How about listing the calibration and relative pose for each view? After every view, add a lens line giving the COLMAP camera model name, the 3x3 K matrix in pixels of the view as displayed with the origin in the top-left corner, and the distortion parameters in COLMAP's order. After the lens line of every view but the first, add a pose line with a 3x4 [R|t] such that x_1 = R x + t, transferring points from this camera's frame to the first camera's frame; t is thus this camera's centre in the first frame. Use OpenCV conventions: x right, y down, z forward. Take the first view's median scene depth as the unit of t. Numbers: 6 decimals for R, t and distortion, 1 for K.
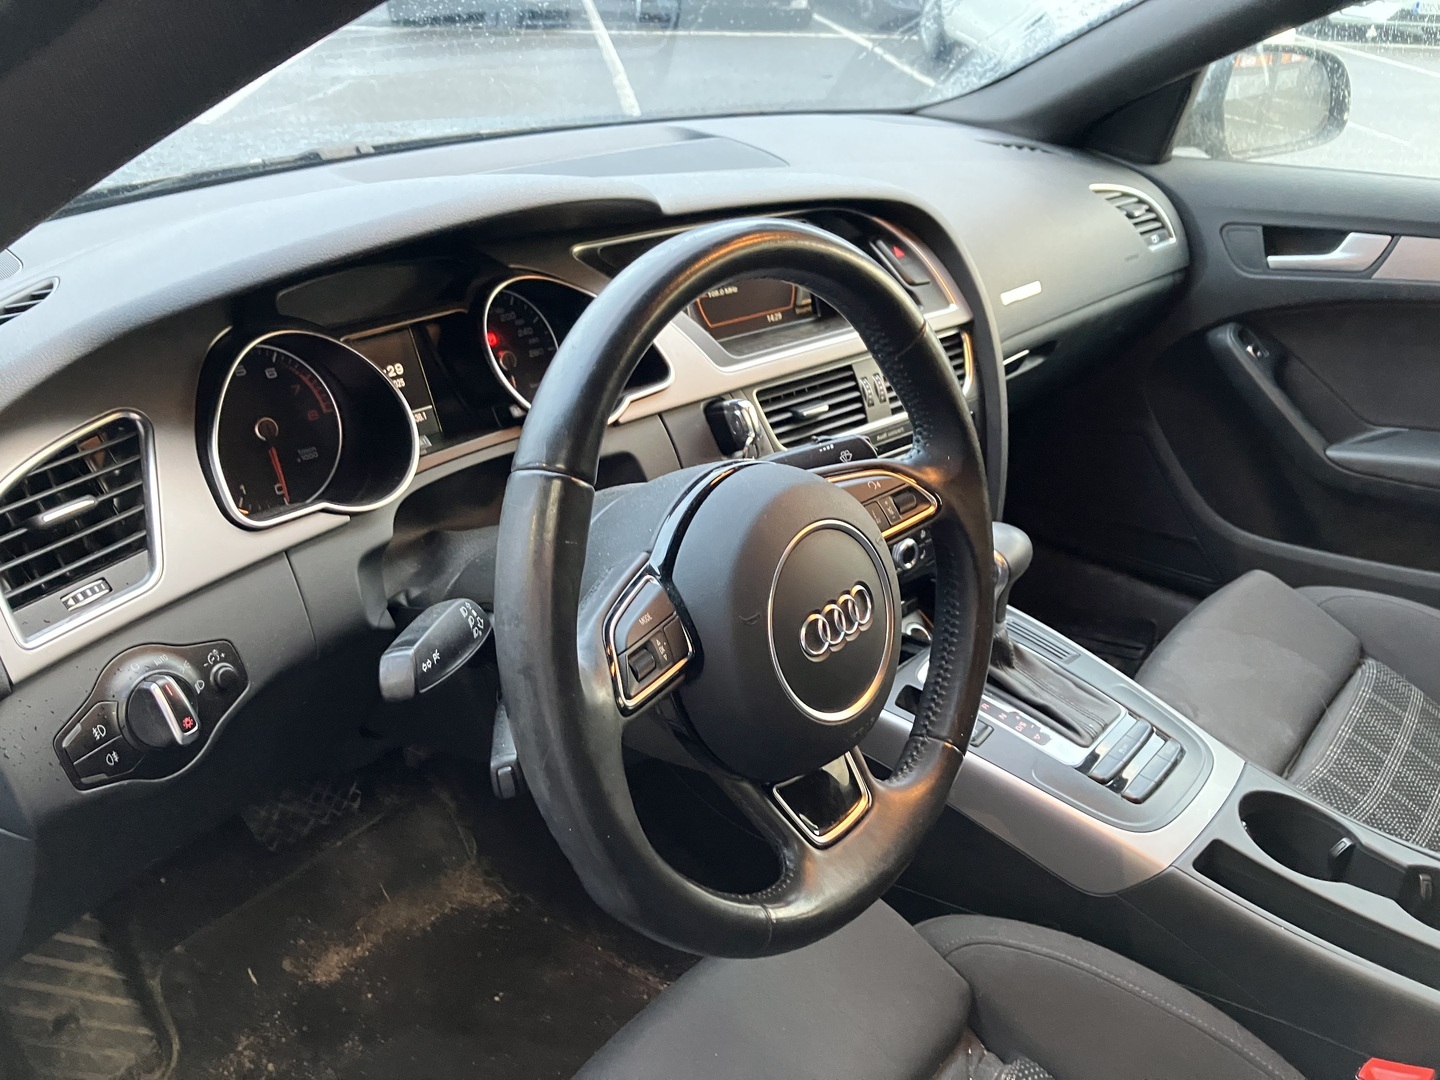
lens RADIAL K [[1184.1, 0, 720.0], [0, 1184.1, 540.0], [0, 0, 1]] dist [-0.109414, -0.002389]
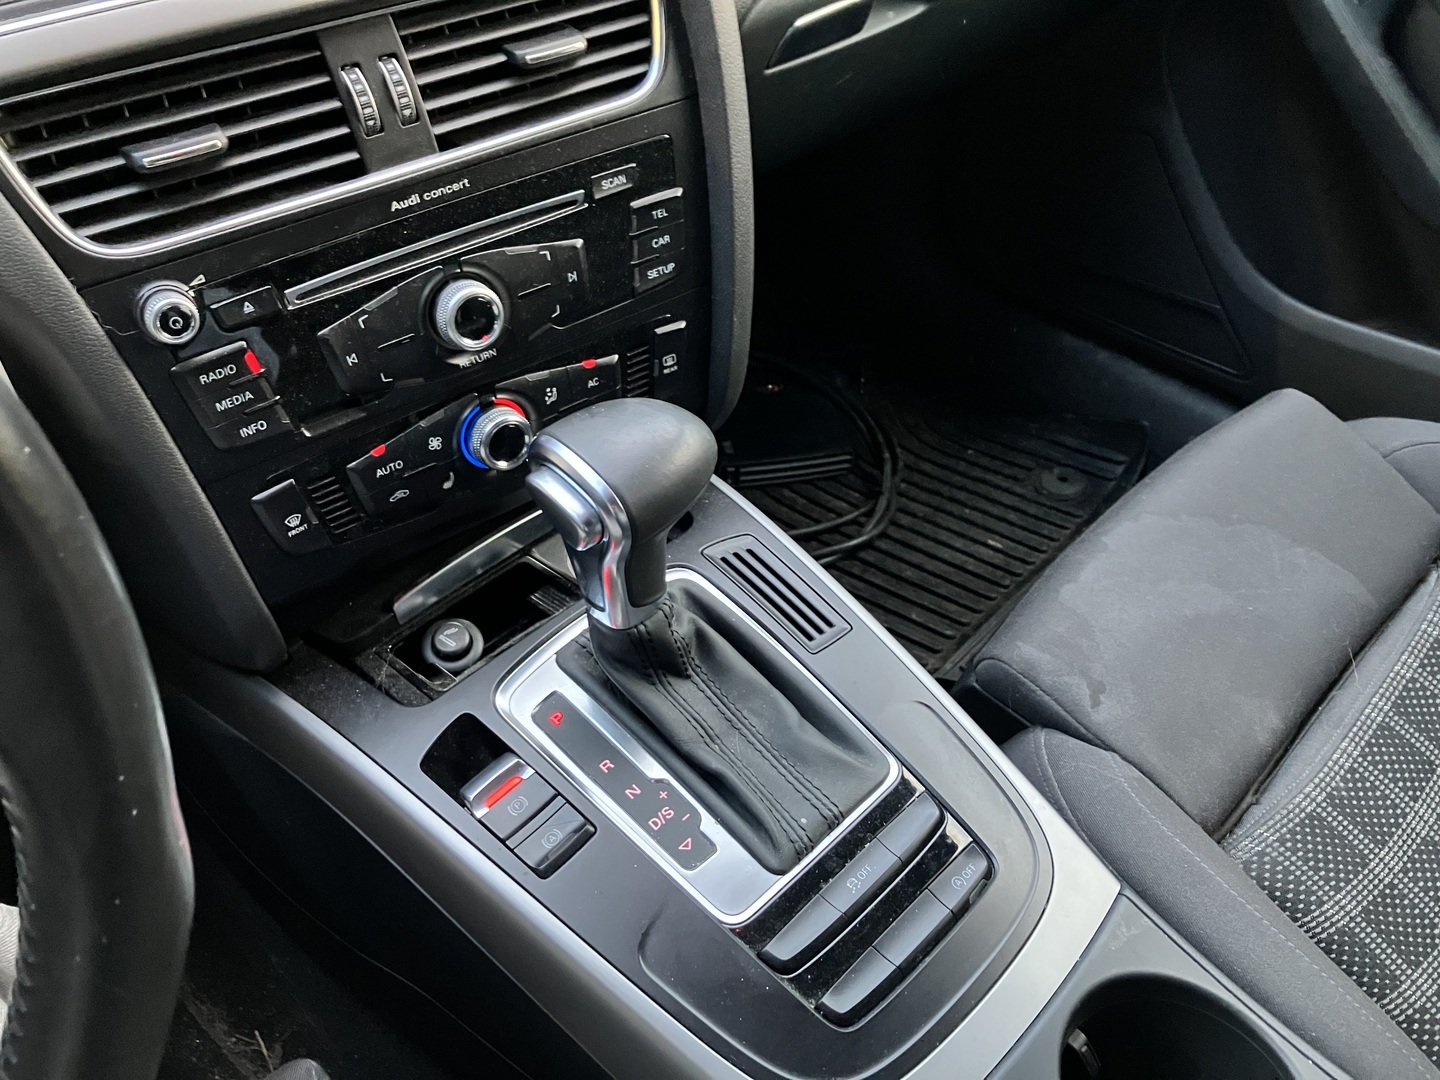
lens RADIAL K [[1281.2, 0, 721.5], [0, 1281.2, 646.3], [0, 0, 1]] dist [-0.010413, -0.002374]
pose [[0.999646, 0.019066, -0.018537, 0.270661], [-0.012202, 0.948247, 0.317299, -0.081888], [0.023627, -0.316960, 0.948144, 0.462202]]
